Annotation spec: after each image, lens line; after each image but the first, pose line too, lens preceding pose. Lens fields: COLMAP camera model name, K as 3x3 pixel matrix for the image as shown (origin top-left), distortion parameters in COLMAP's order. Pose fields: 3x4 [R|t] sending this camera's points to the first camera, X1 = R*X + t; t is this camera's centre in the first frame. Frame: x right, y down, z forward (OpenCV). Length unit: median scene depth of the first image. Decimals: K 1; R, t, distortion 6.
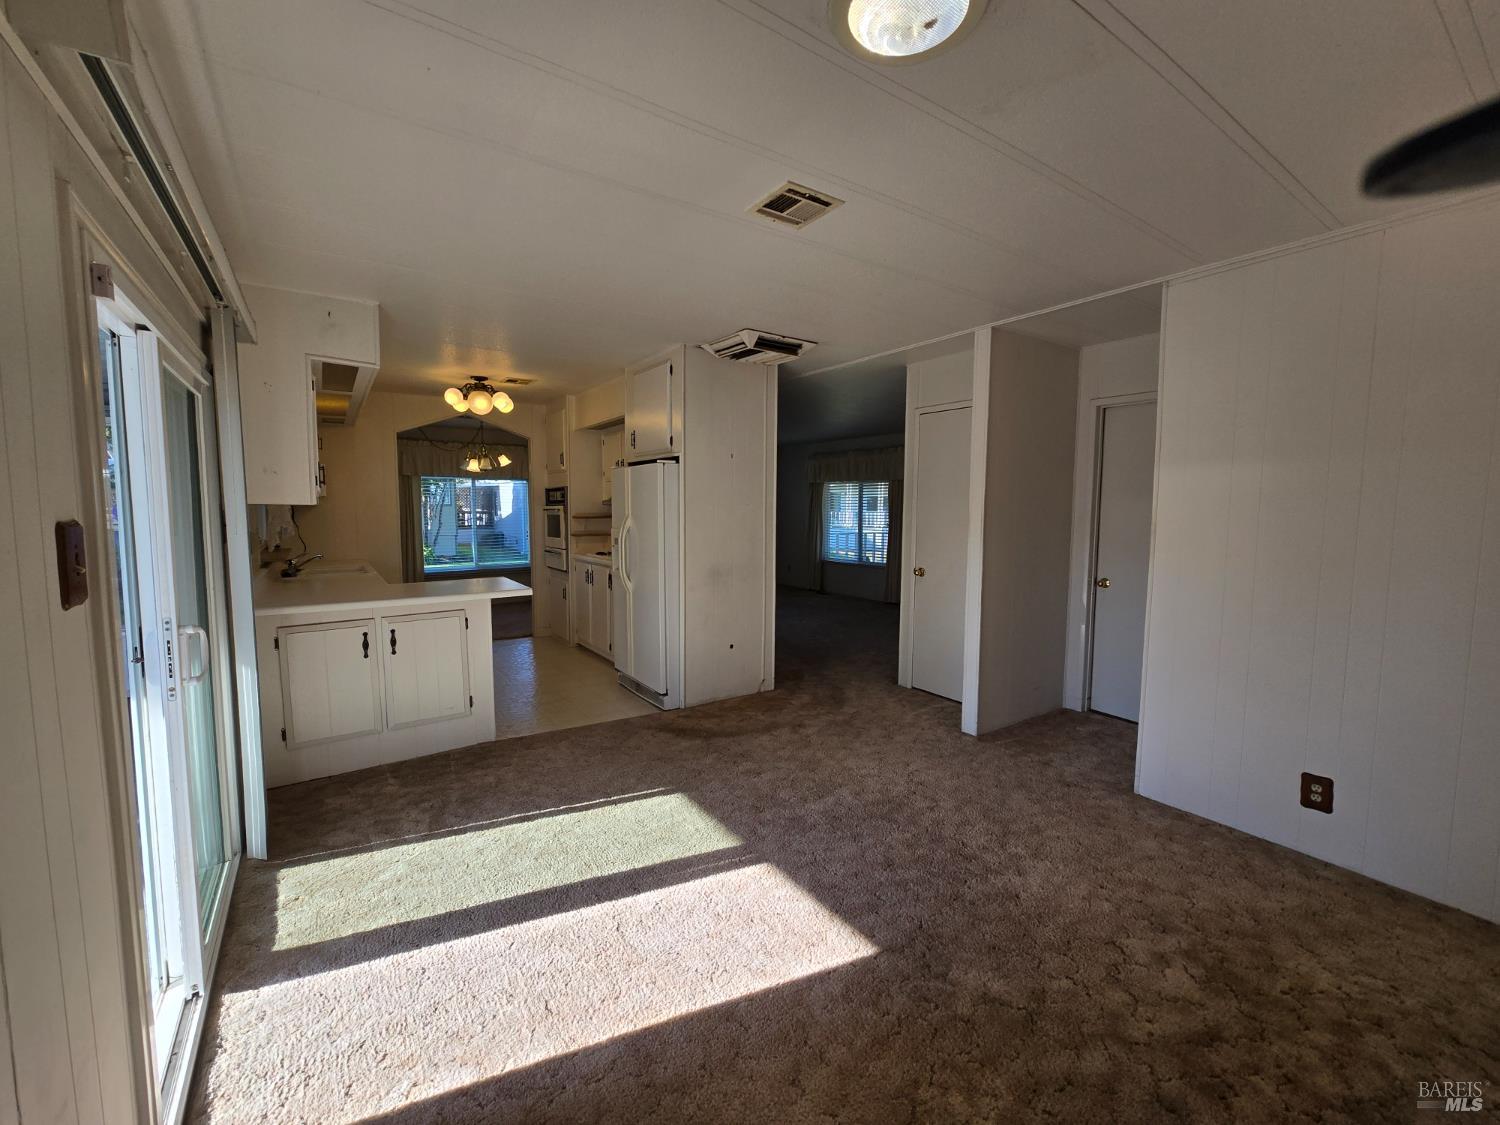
lens RADIAL K [[613.0, 0, 748.8], [0, 613.0, 558.9], [0, 0, 1]] dist [-0.011213, 0.003822]
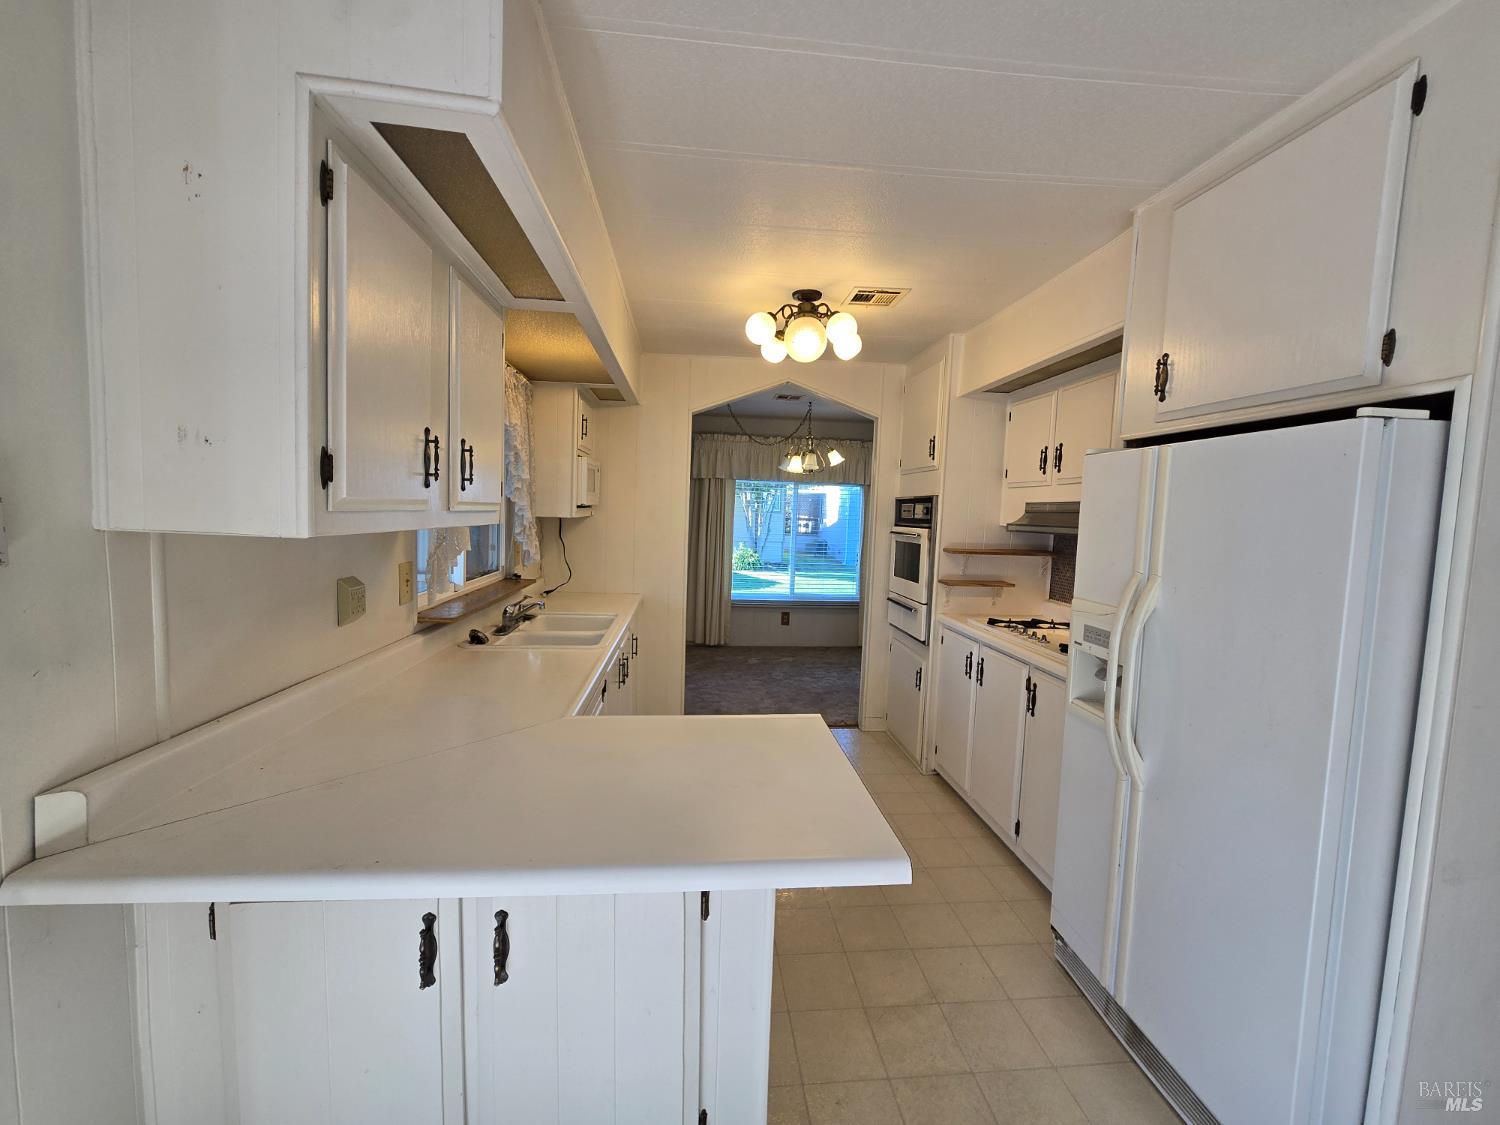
lens RADIAL K [[613.0, 0, 755.9], [0, 613.0, 557.9], [0, 0, 1]] dist [-0.011213, 0.003822]
pose [[0.878155, 0.064117, -0.474059, -0.168229], [-0.072100, 0.997397, 0.001340, -0.048239], [0.472911, 0.033003, 0.880492, 0.410796]]
